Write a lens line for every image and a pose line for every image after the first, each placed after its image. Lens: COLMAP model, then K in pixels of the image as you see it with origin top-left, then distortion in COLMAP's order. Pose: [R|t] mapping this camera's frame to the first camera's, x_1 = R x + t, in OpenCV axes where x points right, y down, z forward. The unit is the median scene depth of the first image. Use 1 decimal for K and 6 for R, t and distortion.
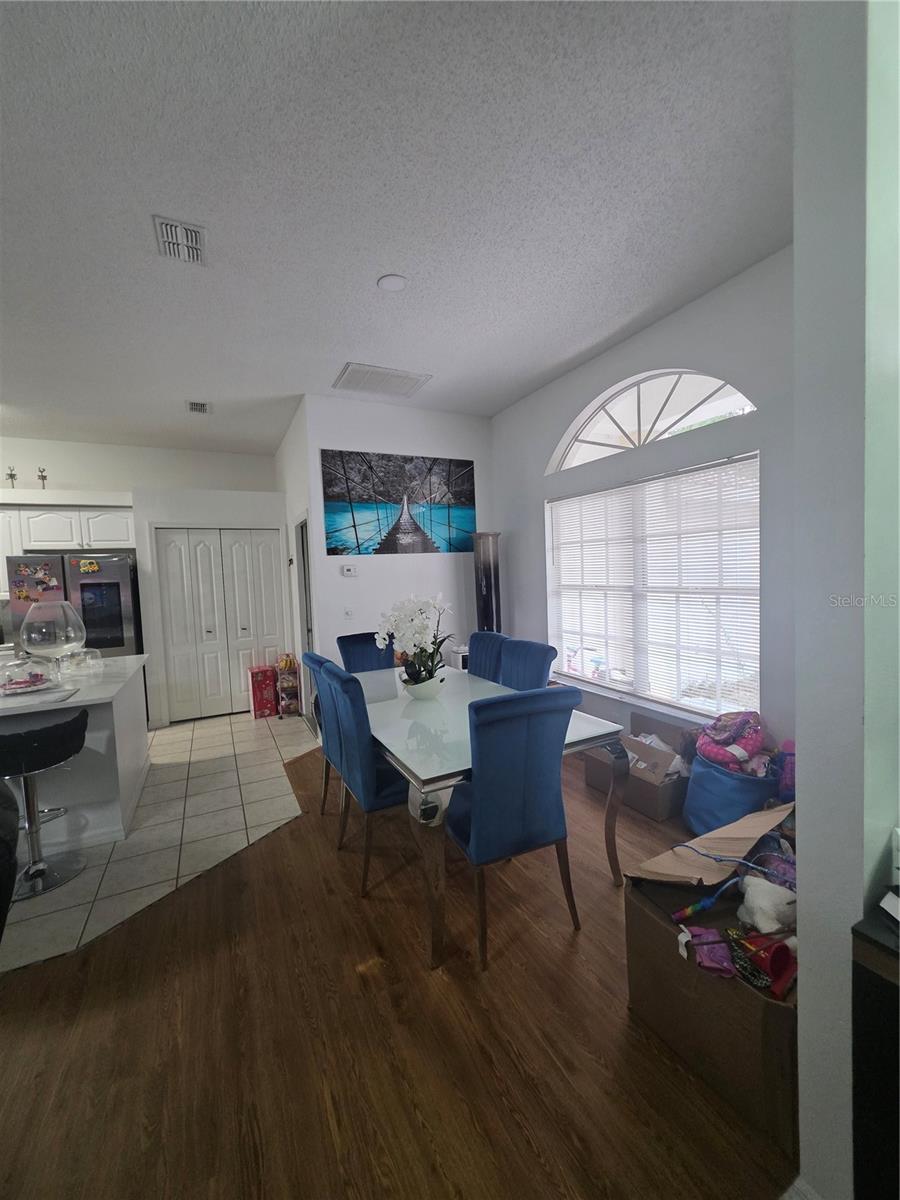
lens RADIAL K [[479.9, 0, 451.9], [0, 479.9, 602.4], [0, 0, 1]] dist [0.000796, 0.000143]
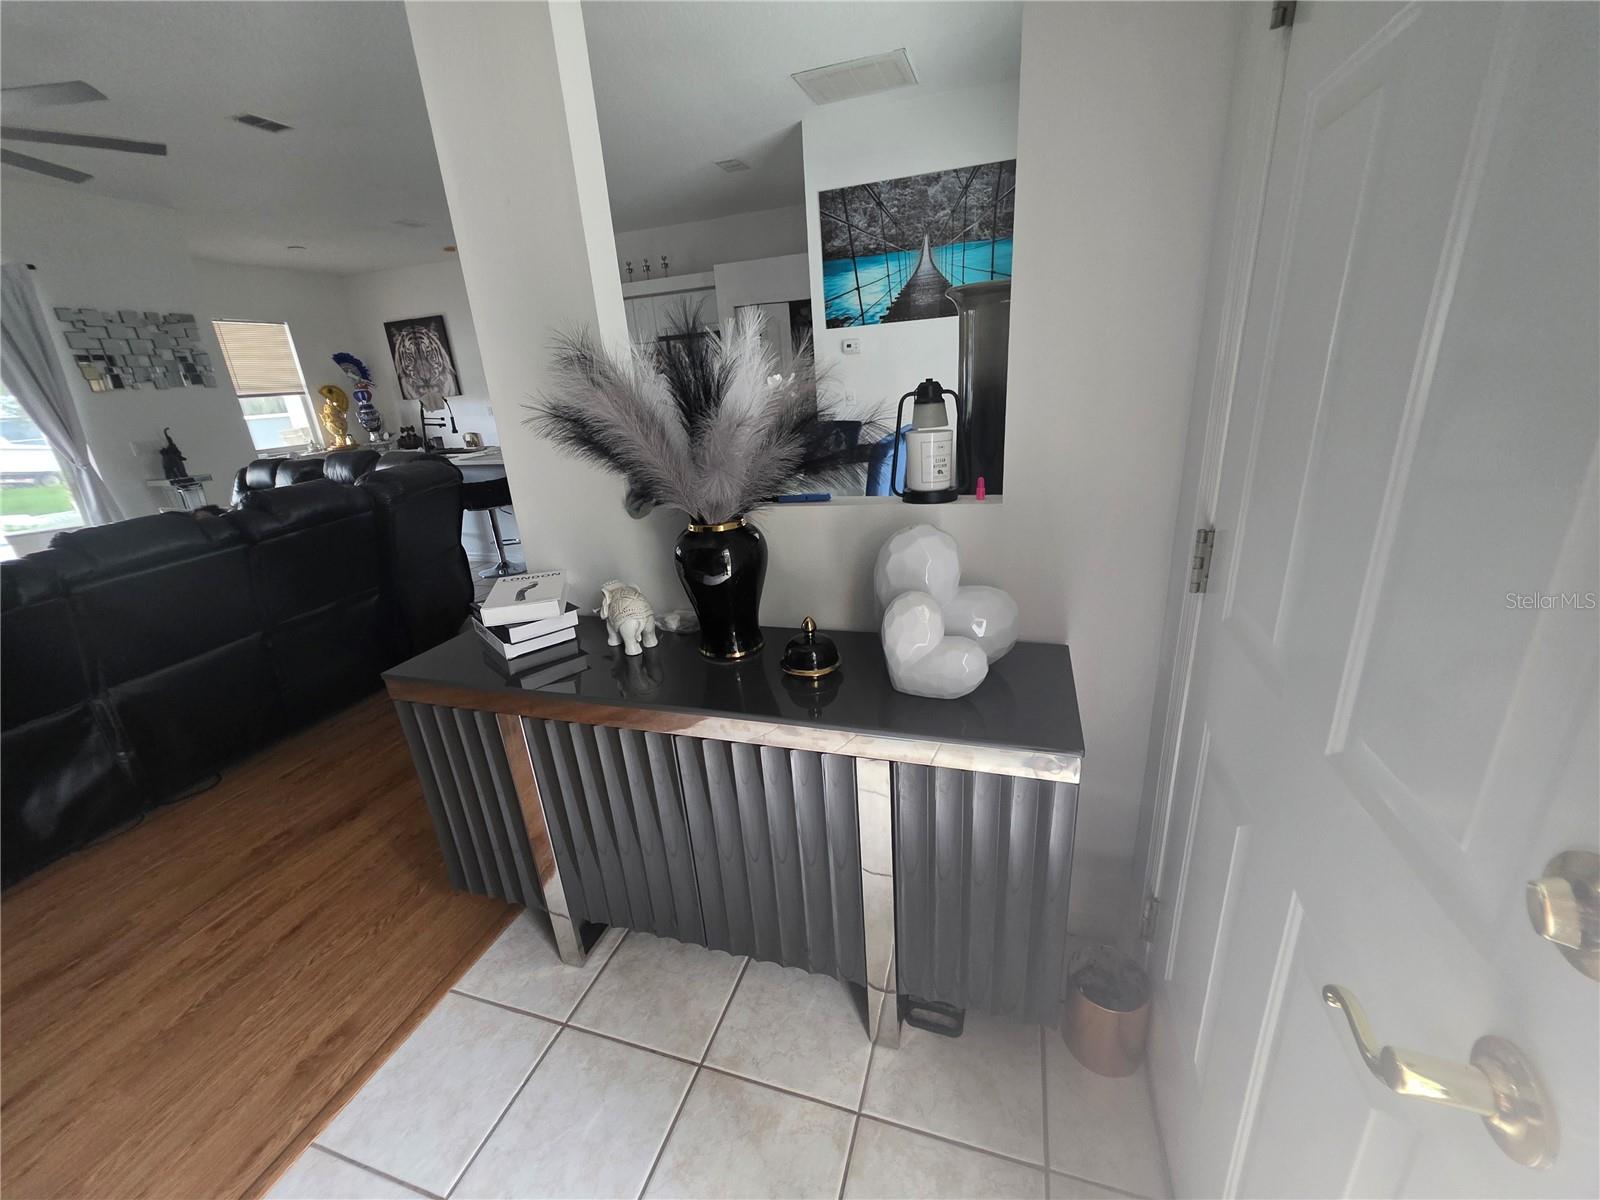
lens RADIAL K [[637.2, 0, 800.0], [0, 637.2, 600.0], [0, 0, 1]] dist [0.001572, -0.000232]
pose [[0.713225, 0.224828, -0.663899, 0.560681], [-0.004478, 0.948605, 0.316432, 0.003776], [0.700921, -0.222714, 0.677576, 0.059134]]
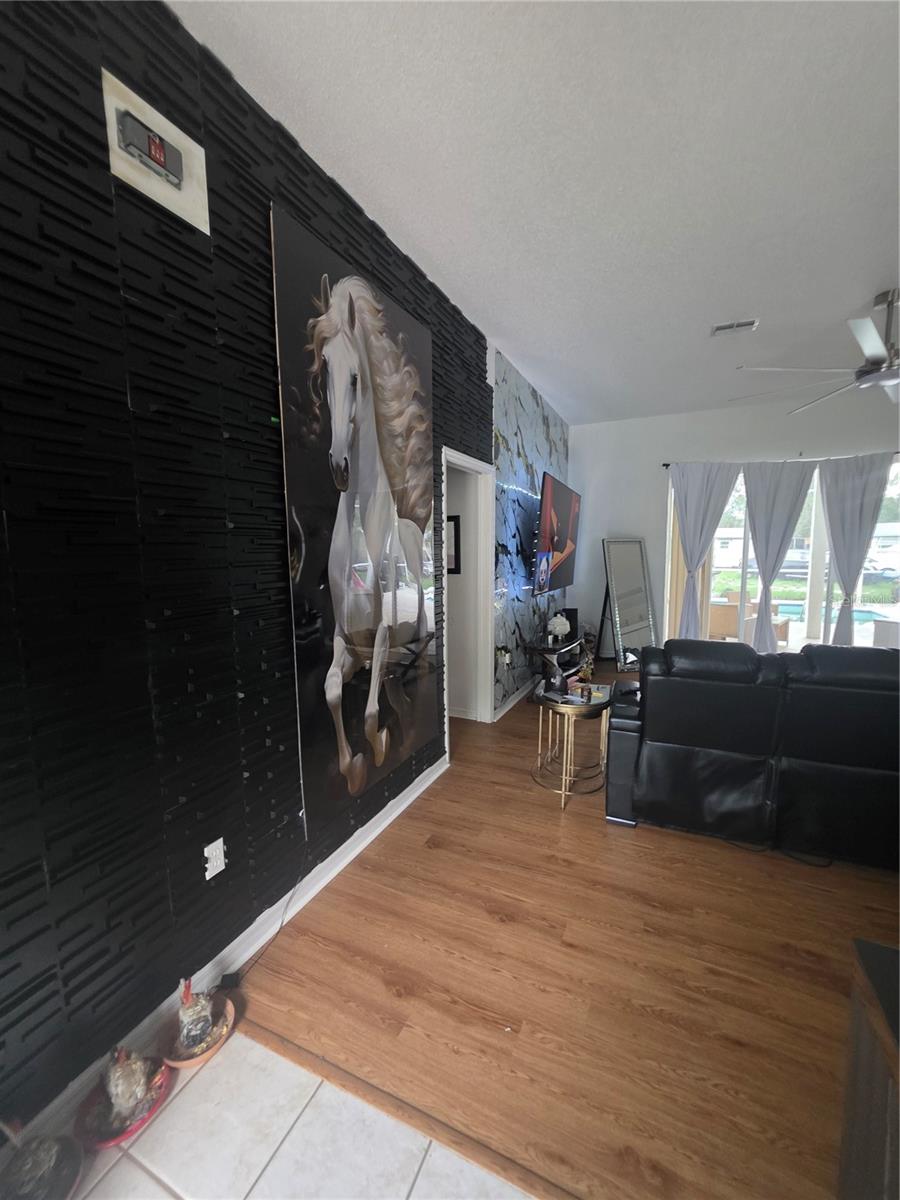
lens RADIAL K [[481.3, 0, 448.0], [0, 481.3, 602.3], [0, 0, 1]] dist [0.000728, -0.000164]
pose [[-0.786119, 0.119211, -0.606470, 0.428578], [0.005017, 0.982422, 0.186606, -0.024356], [0.618055, 0.143652, -0.772898, 0.150054]]
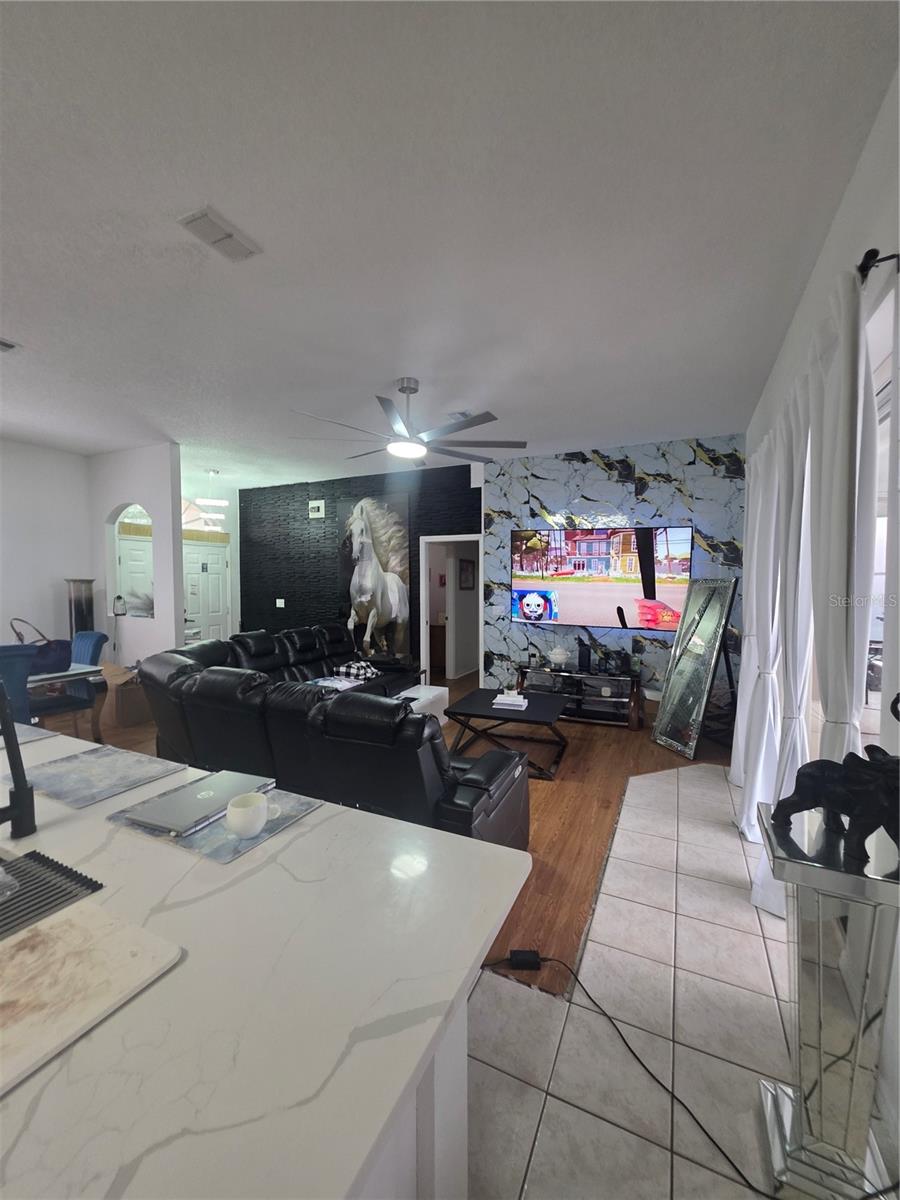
lens RADIAL K [[486.5, 0, 454.6], [0, 486.5, 601.2], [0, 0, 1]] dist [0.001436, -0.000083]
pose [[-0.620368, 0.002767, 0.784306, -1.231194], [0.070493, 0.996143, 0.052244, 0.009974], [-0.781137, 0.087698, -0.618170, 0.436656]]
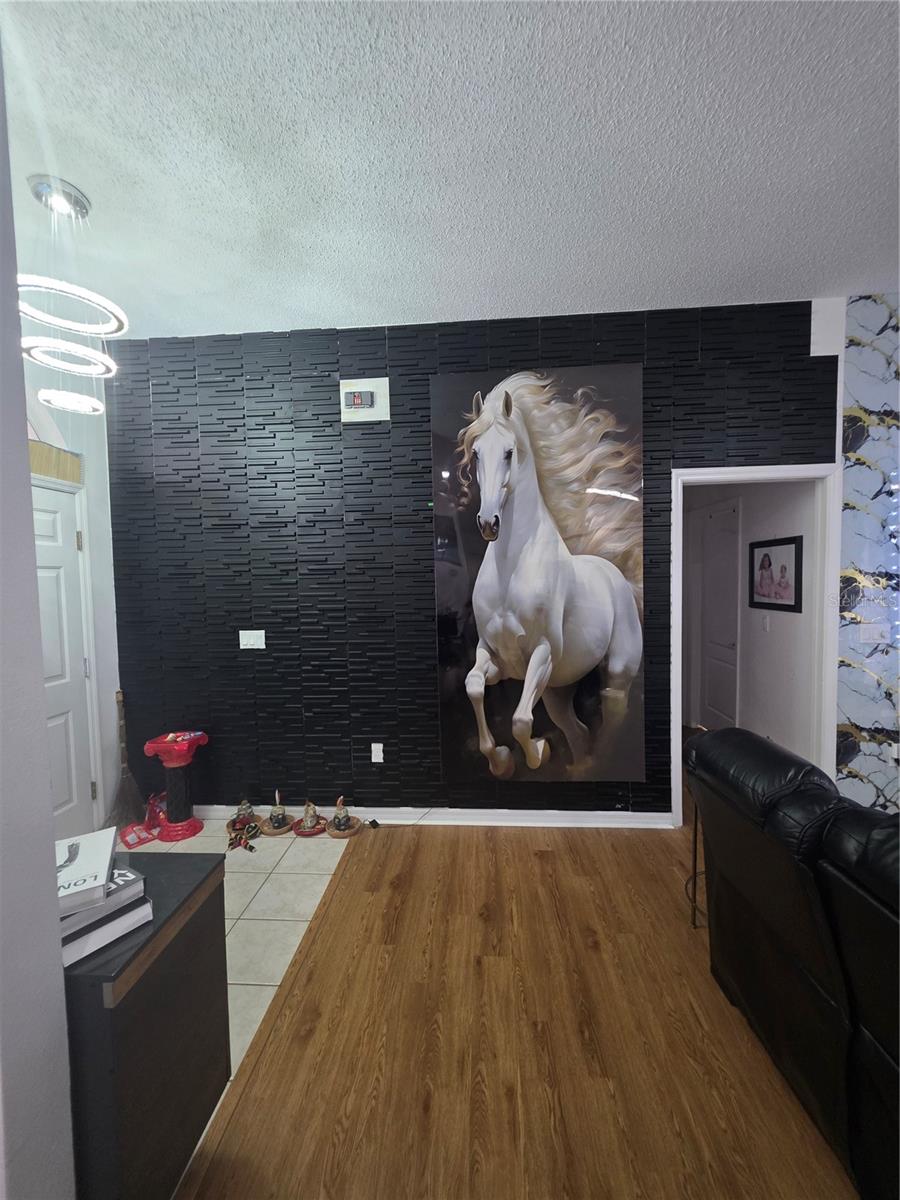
lens RADIAL K [[484.2, 0, 453.2], [0, 484.2, 600.8], [0, 0, 1]] dist [0.002398, -0.000199]
pose [[-0.863061, 0.031117, 0.504140, -0.072124], [0.084920, 0.992832, 0.084097, -0.023506], [-0.497910, 0.115393, -0.859517, 0.288204]]
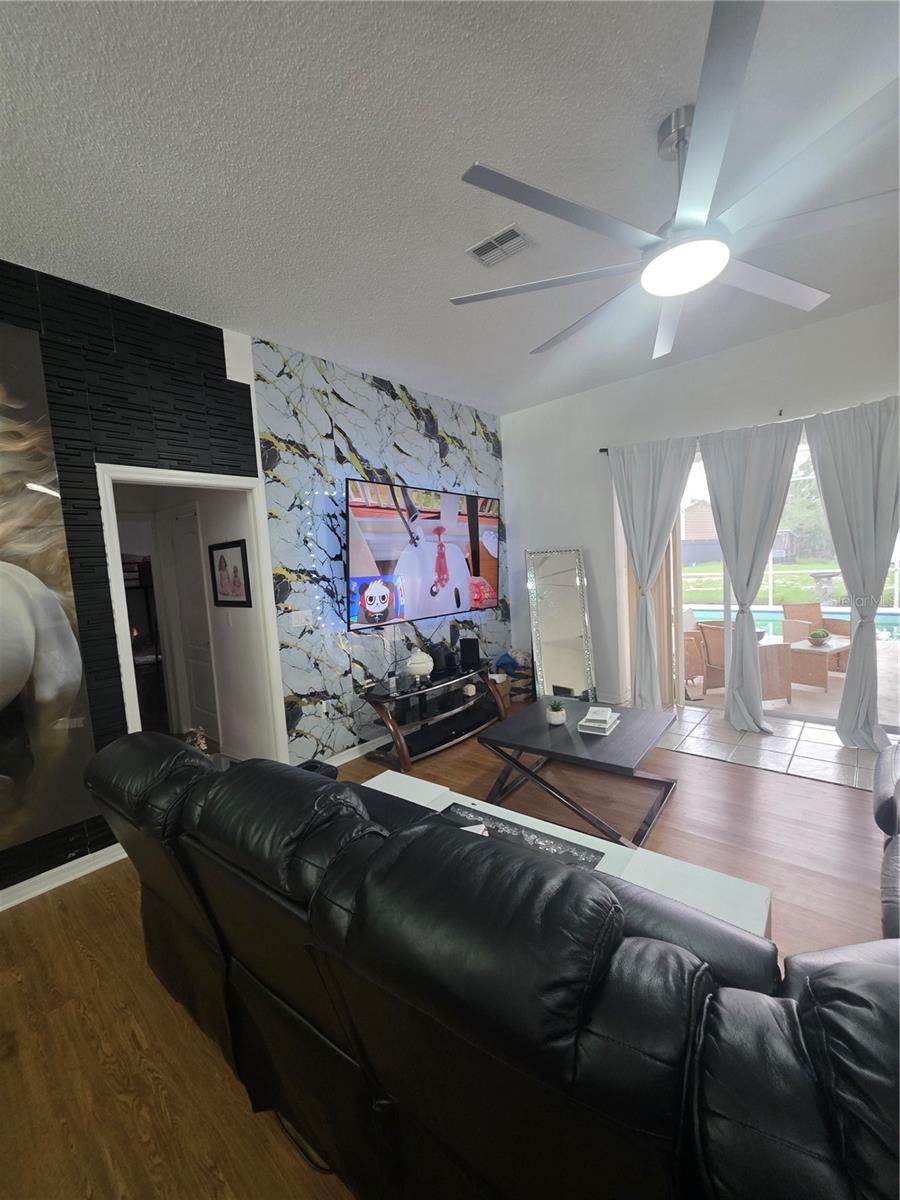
lens RADIAL K [[481.3, 0, 448.0], [0, 481.3, 602.3], [0, 0, 1]] dist [0.000728, -0.000164]
pose [[-0.917183, 0.128685, -0.377116, -0.150960], [0.072926, 0.984641, 0.158631, -0.014554], [0.391737, 0.117992, -0.912480, 0.283702]]
